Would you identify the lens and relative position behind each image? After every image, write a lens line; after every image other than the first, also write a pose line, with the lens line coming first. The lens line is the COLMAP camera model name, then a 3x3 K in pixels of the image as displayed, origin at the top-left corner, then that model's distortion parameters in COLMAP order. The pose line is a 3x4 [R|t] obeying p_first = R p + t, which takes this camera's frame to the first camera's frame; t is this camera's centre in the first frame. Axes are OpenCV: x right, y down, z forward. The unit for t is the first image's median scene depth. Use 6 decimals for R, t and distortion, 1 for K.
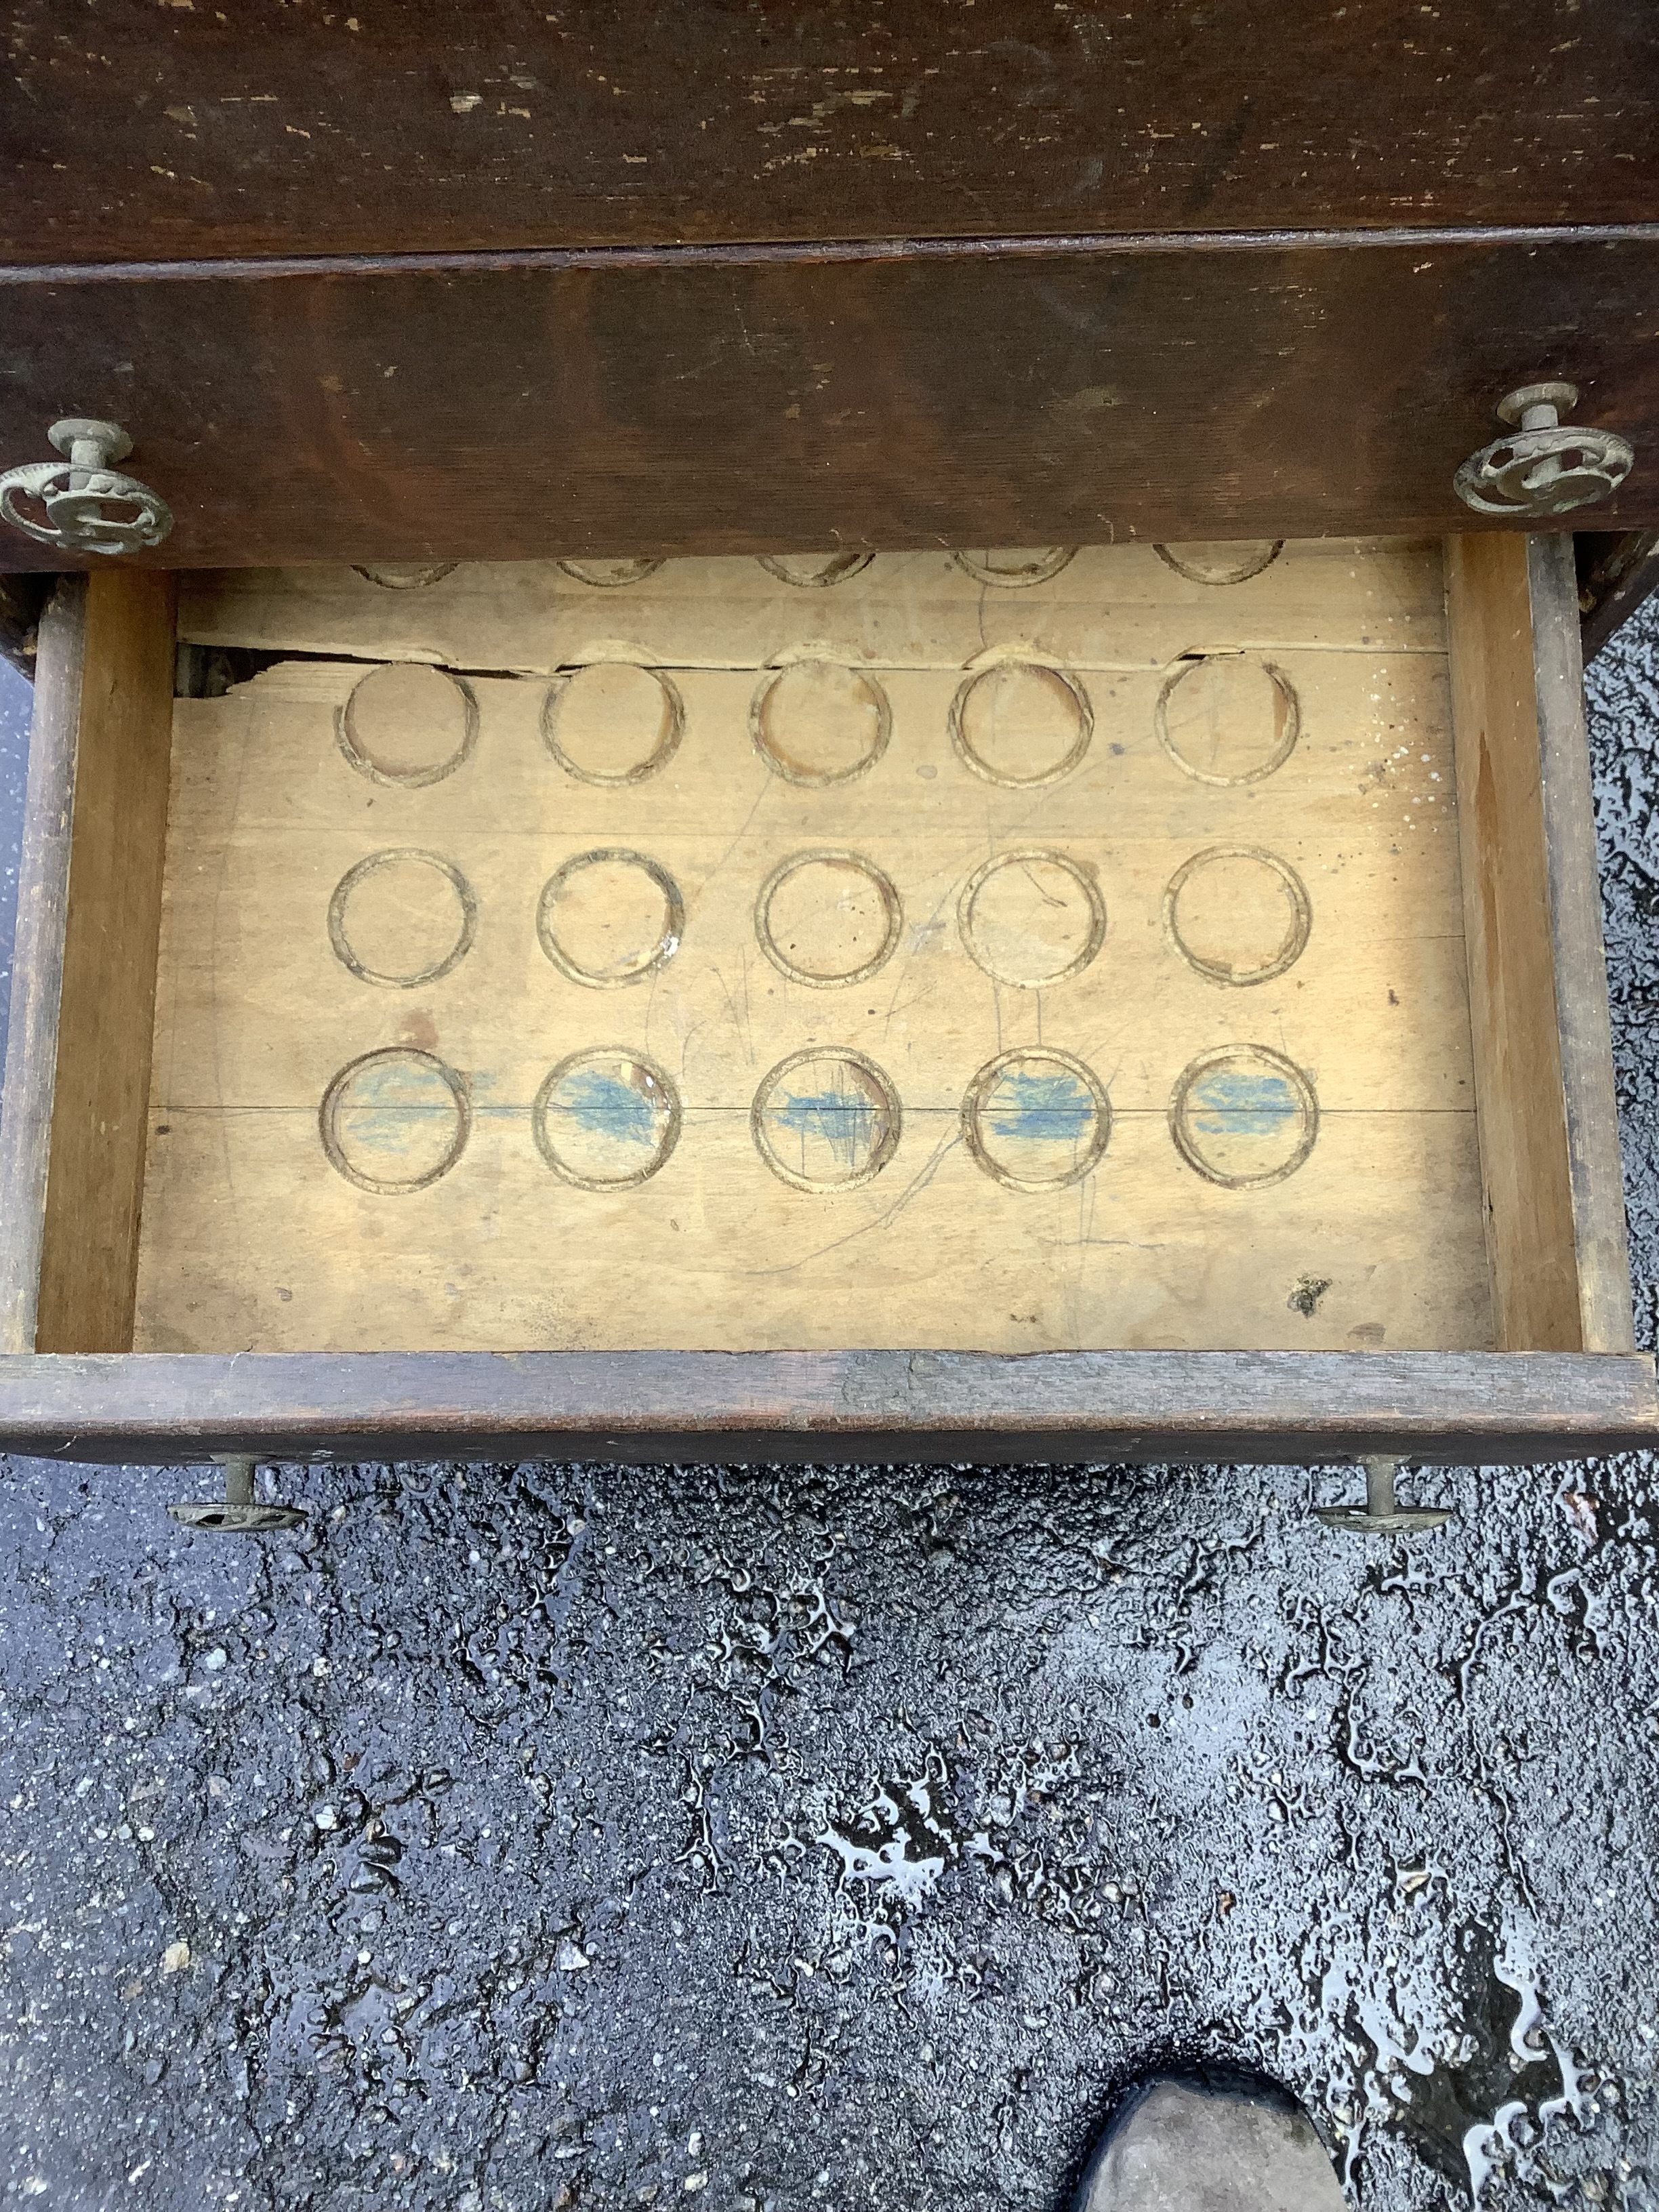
lens RADIAL K [[2006.6, 0, 827.7], [0, 2006.6, 1091.0], [0, 0, 1]] dist [0.050609, -0.100358]
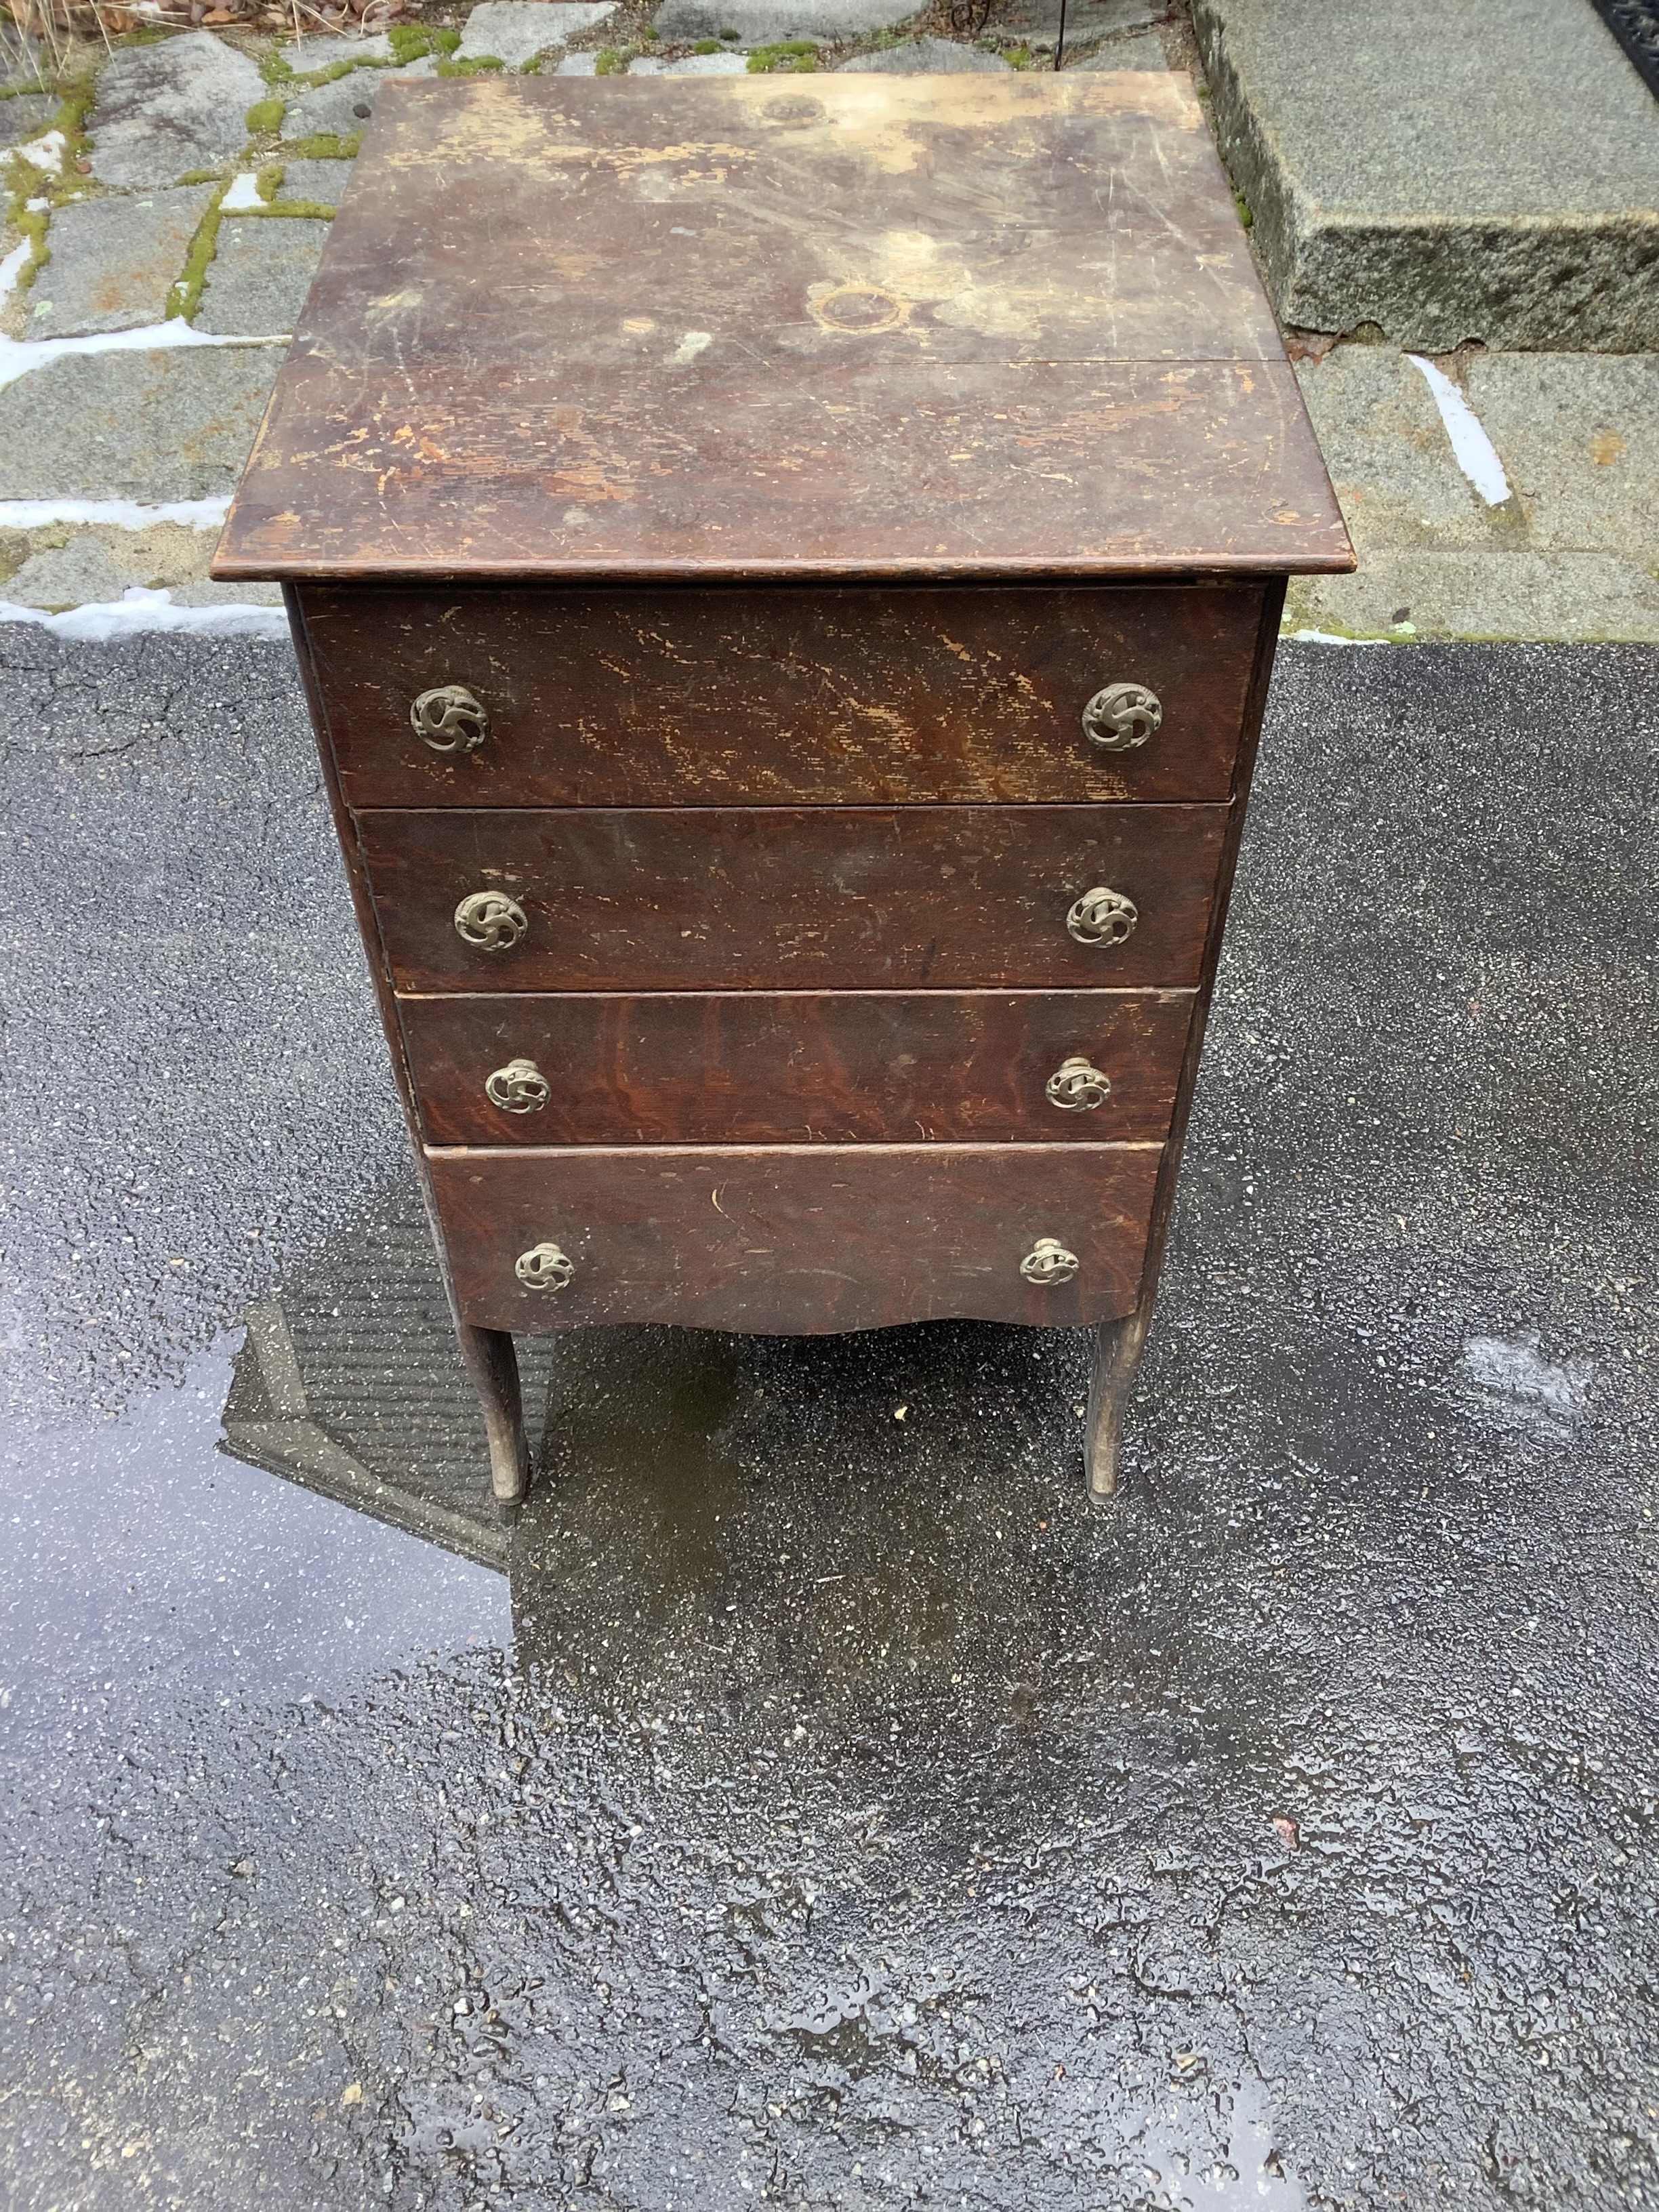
lens RADIAL K [[2006.6, 0, 840.2], [0, 2006.6, 1095.2], [0, 0, 1]] dist [0.050609, -0.100358]
pose [[0.999907, 0.012545, -0.005383, 0.034257], [-0.013487, 0.847046, -0.531349, 0.576497], [-0.002106, 0.531372, 0.847136, -0.633868]]
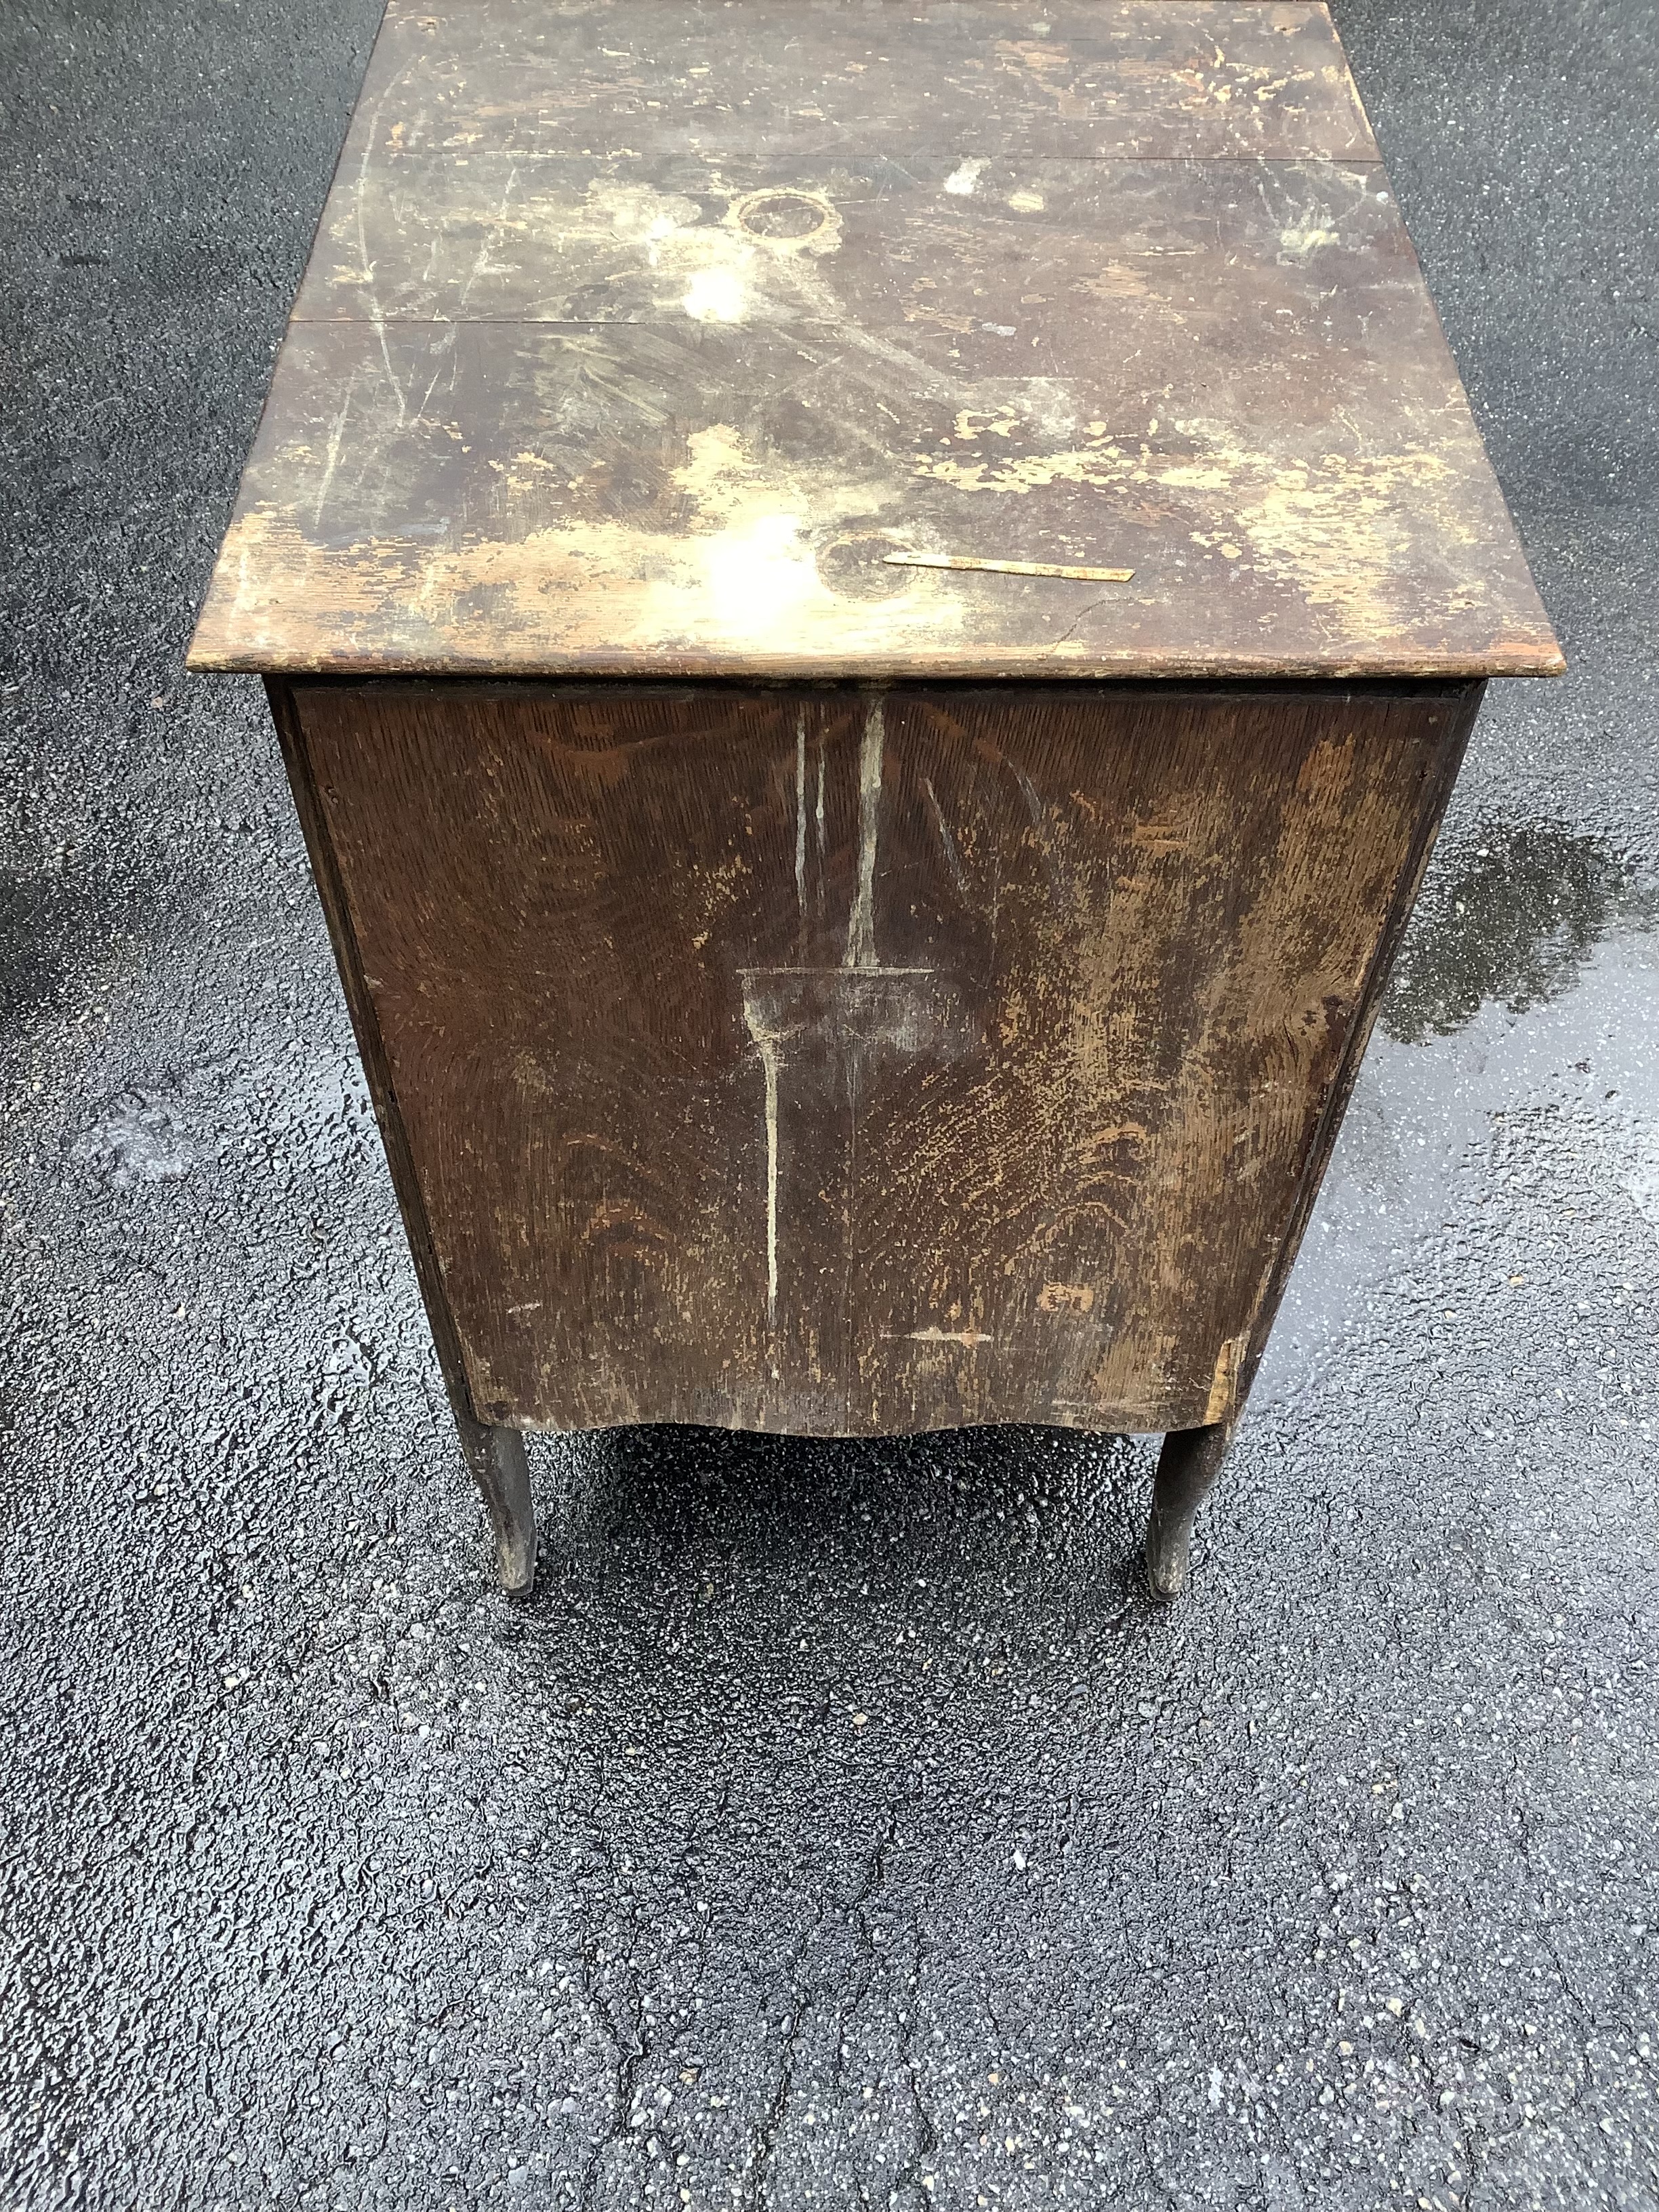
lens RADIAL K [[2006.6, 0, 832.4], [0, 2006.6, 1087.2], [0, 0, 1]] dist [0.050609, -0.100358]
pose [[-0.999720, -0.018254, 0.015029, -0.019780], [0.023246, -0.642562, 0.765881, -1.680480], [-0.004324, 0.766016, 0.642807, -0.179329]]
